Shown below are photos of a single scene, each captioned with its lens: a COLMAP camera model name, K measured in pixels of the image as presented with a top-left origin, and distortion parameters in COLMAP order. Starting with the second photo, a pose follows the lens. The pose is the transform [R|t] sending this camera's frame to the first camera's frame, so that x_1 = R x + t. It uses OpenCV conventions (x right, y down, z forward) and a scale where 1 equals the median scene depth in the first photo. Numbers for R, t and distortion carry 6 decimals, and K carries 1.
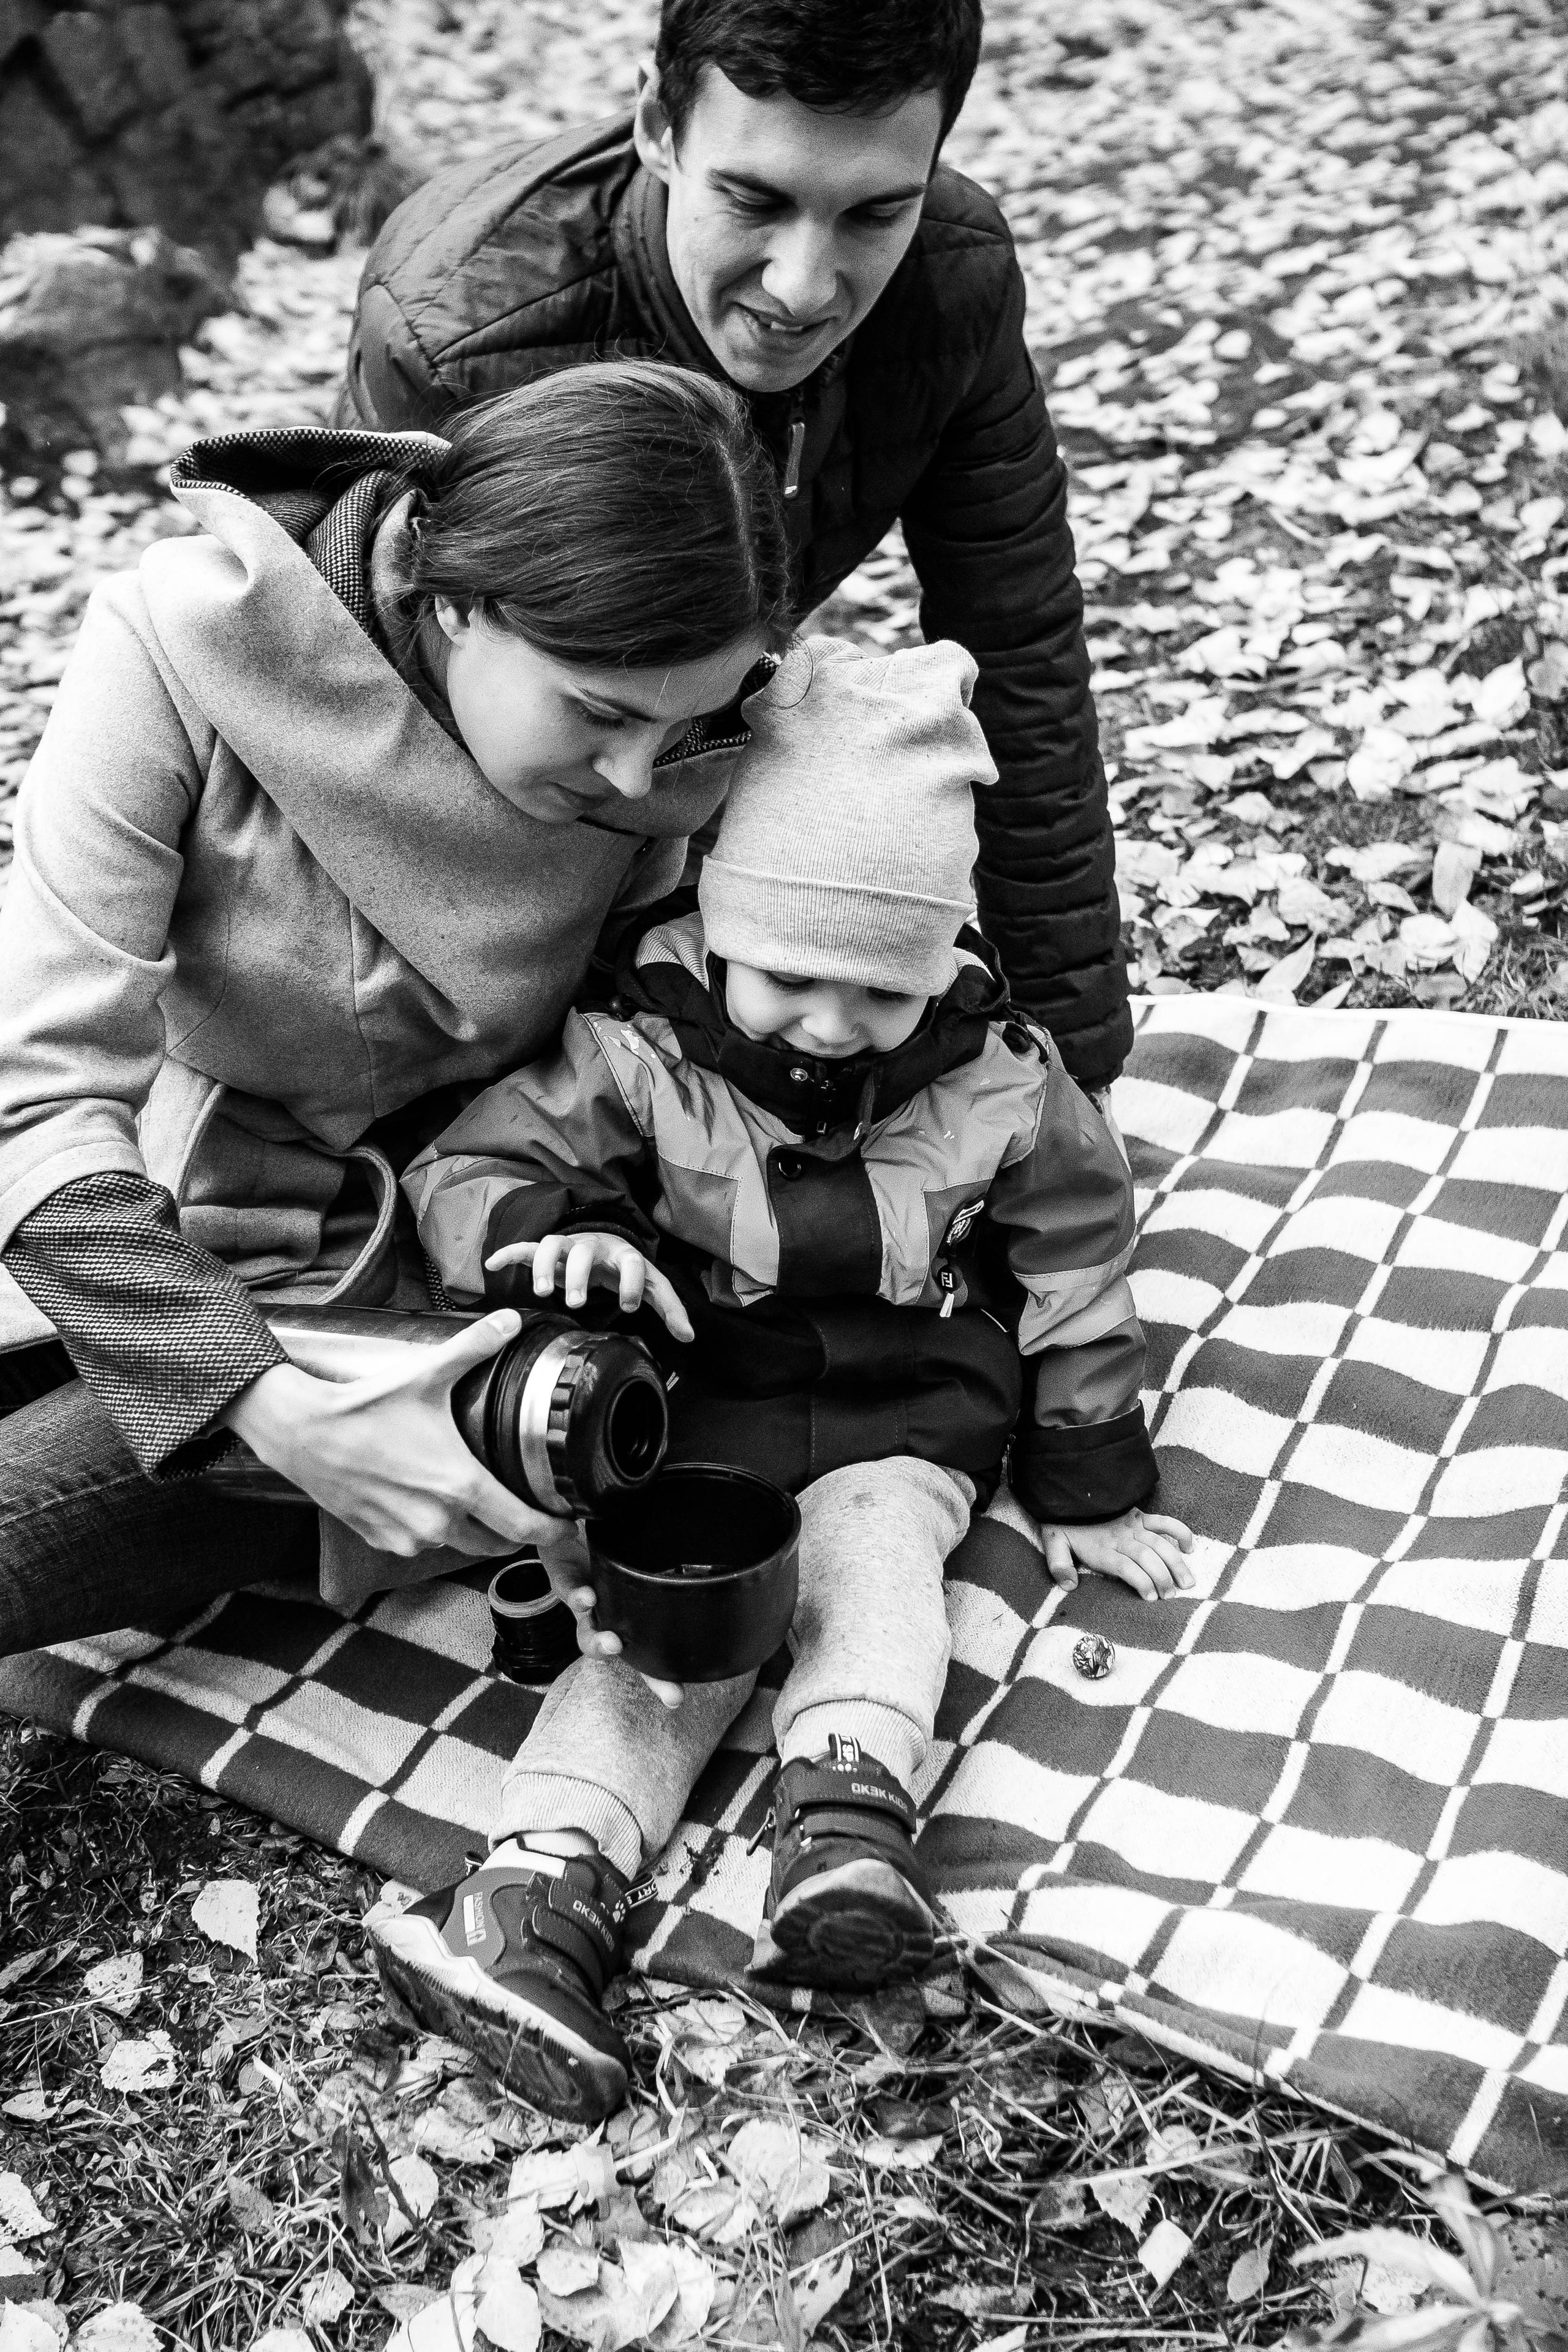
lens RADIAL K [[3297.3, 0, 787.8], [0, 3297.3, 1186.2], [0, 0, 1]] dist [-0.187755, 0.307598]
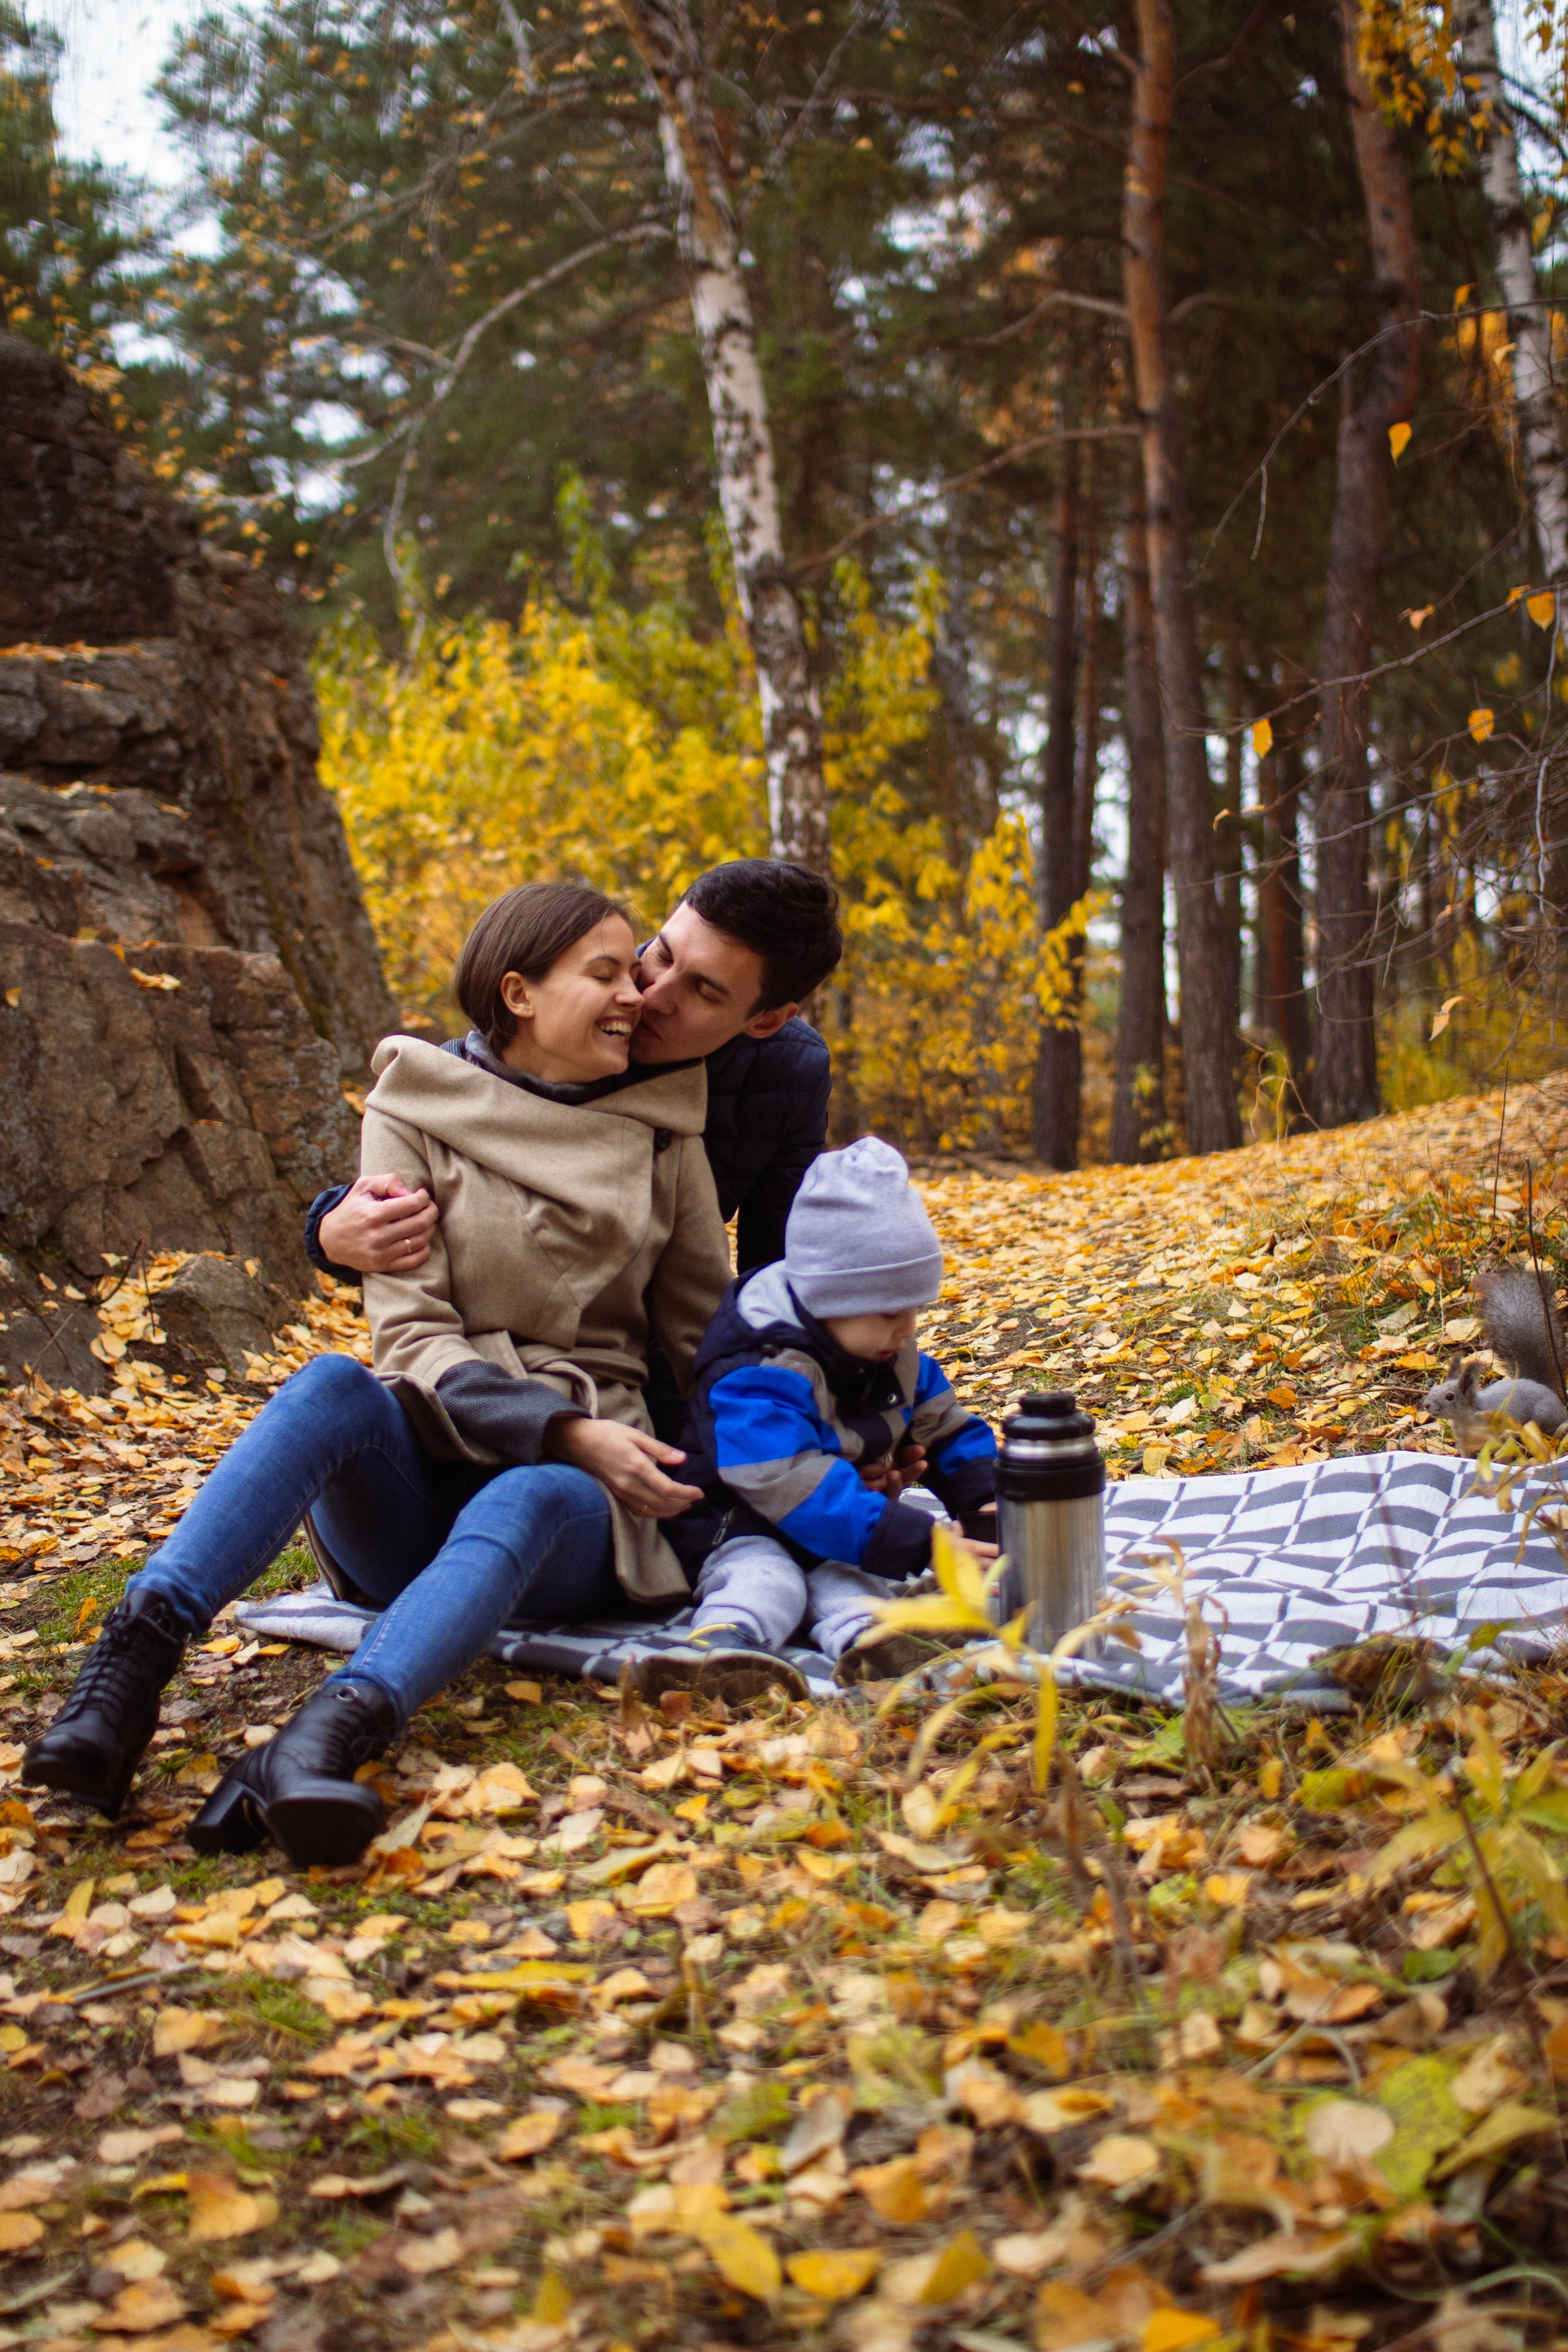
lens RADIAL K [[3297.3, 0, 787.8], [0, 3297.3, 1186.2], [0, 0, 1]] dist [-0.187755, 0.307598]
pose [[0.995286, 0.063197, 0.073561, -0.079713], [-0.023668, 0.893869, -0.447703, 0.361262], [-0.094047, 0.443852, 0.891151, -0.373166]]
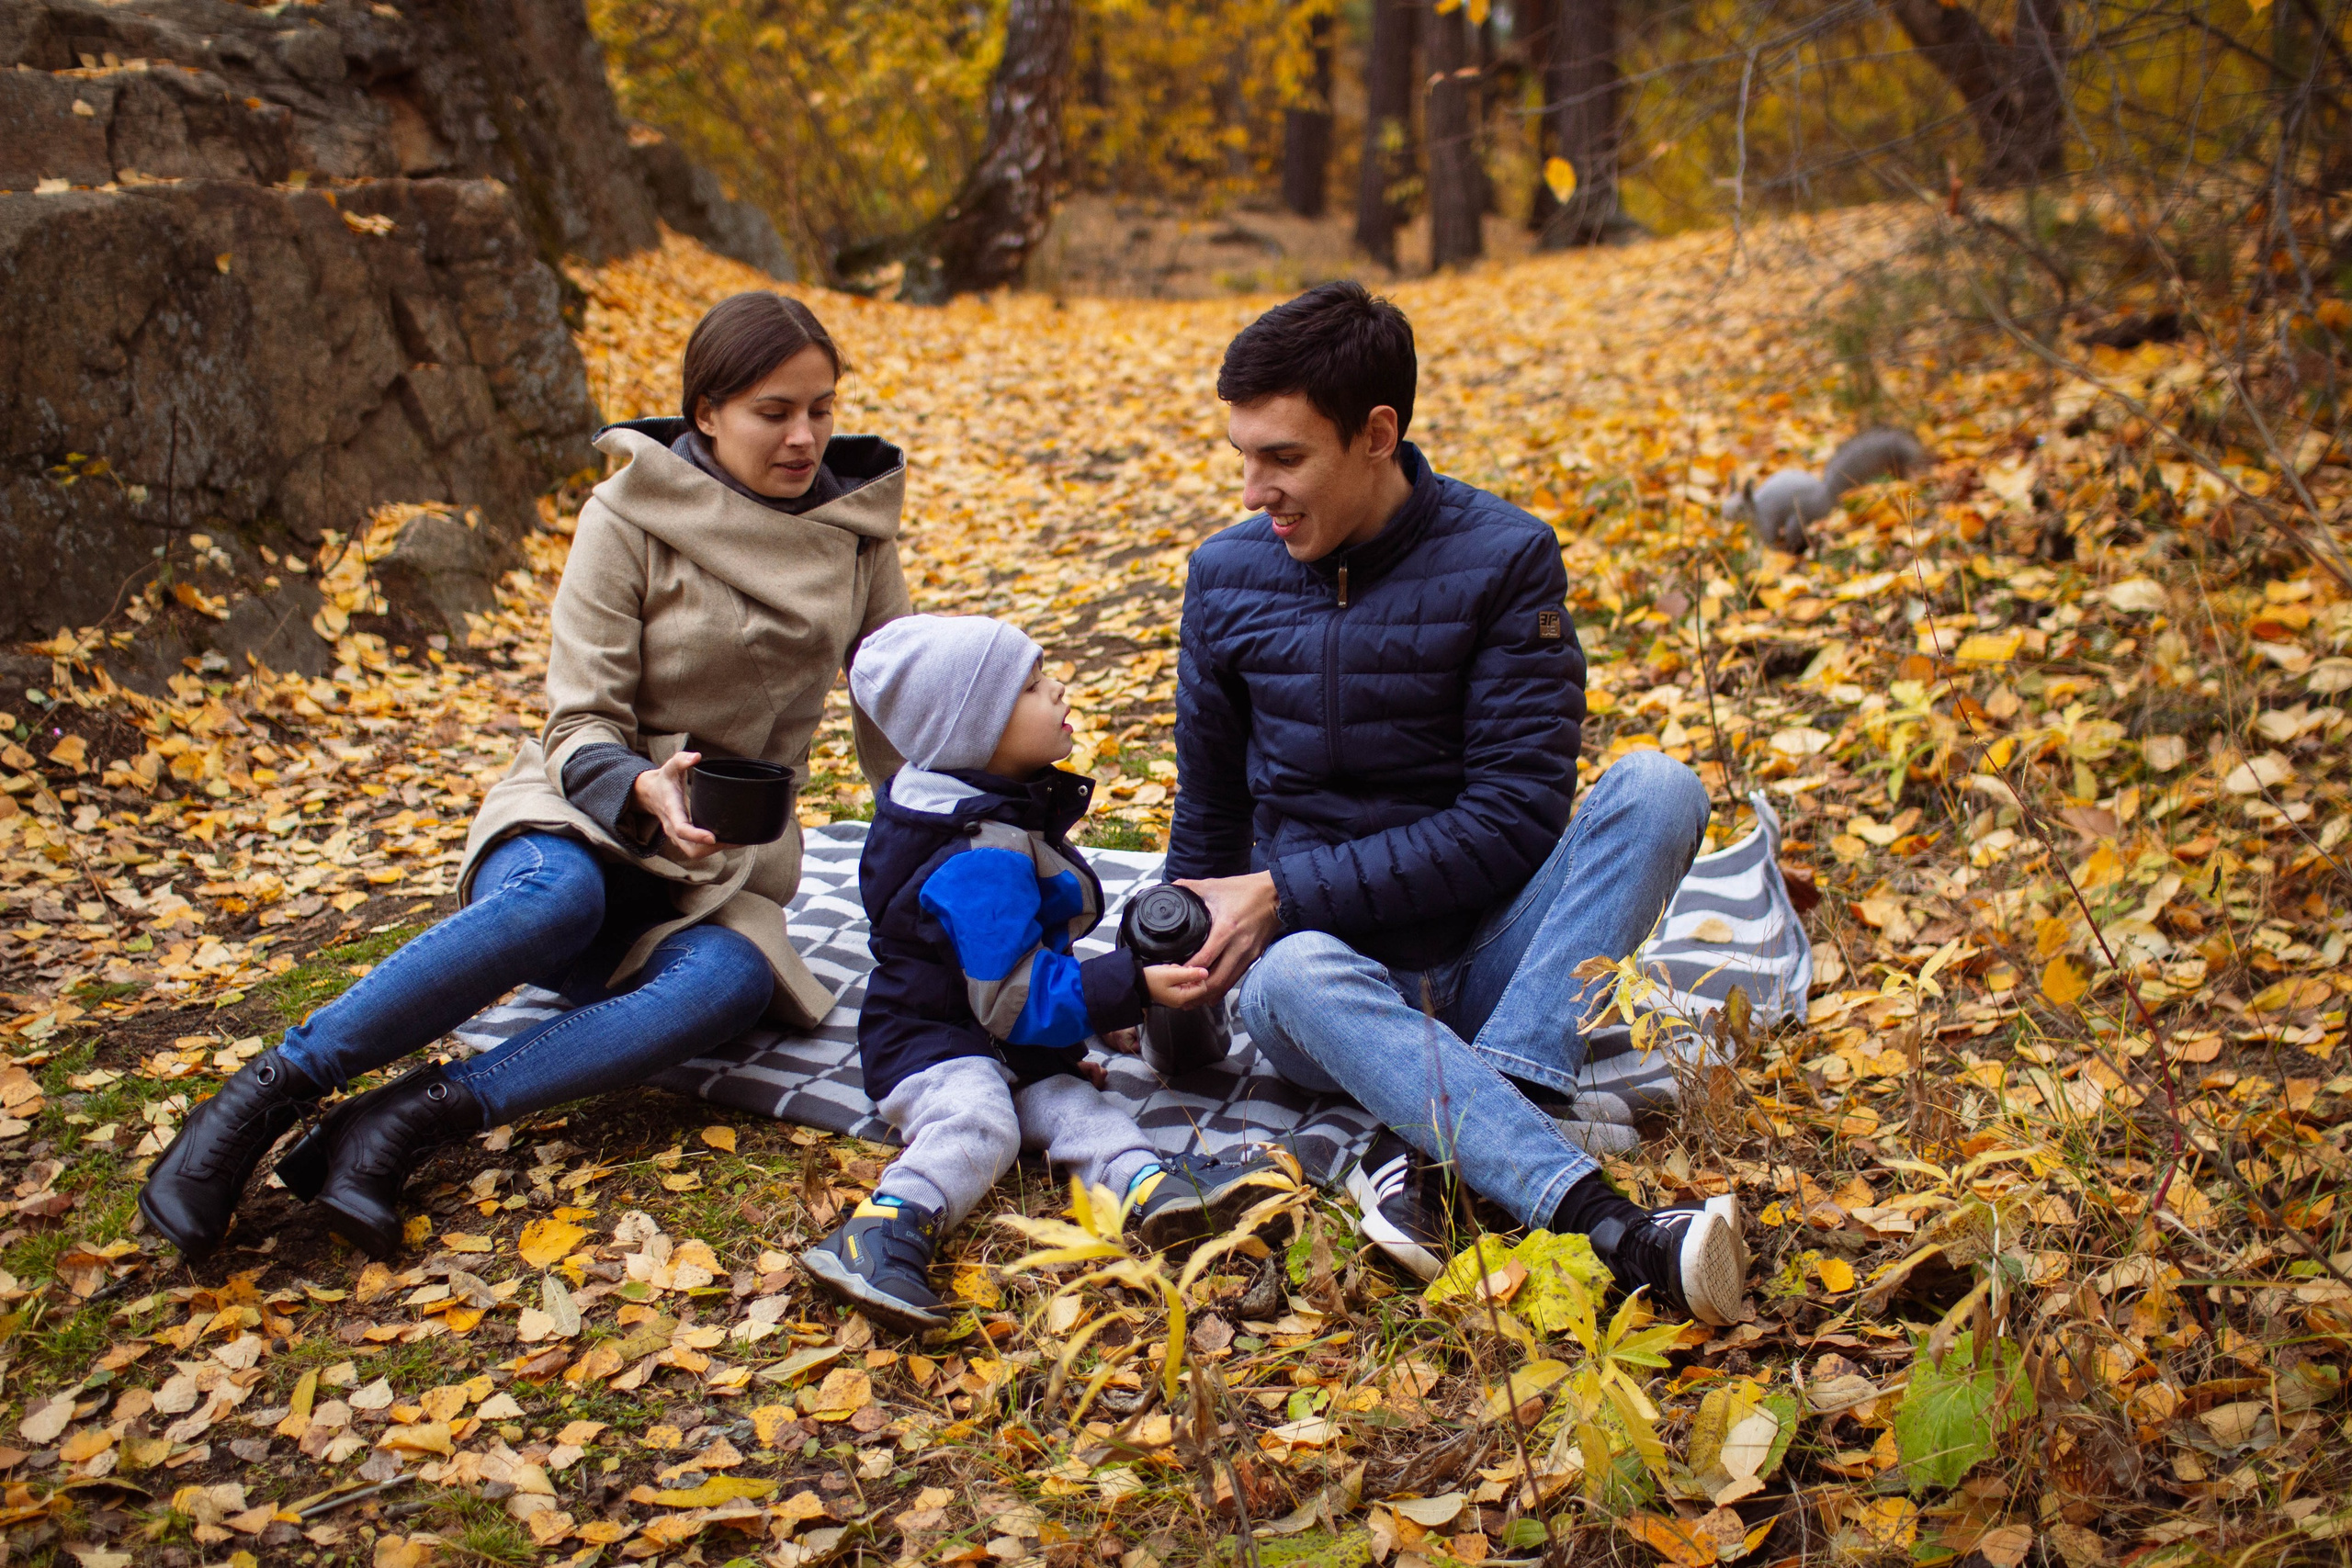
lens RADIAL K [[3300.4, 0, 1176.0], [0, 3300.4, 784.0], [0, 0, 1]] dist [-0.183978, 0.318149]
pose [[0.991088, 0.047886, 0.124302, -0.069427], [-0.011646, 0.960726, -0.277253, 0.255421], [-0.132697, 0.273335, 0.952722, -0.456868]]
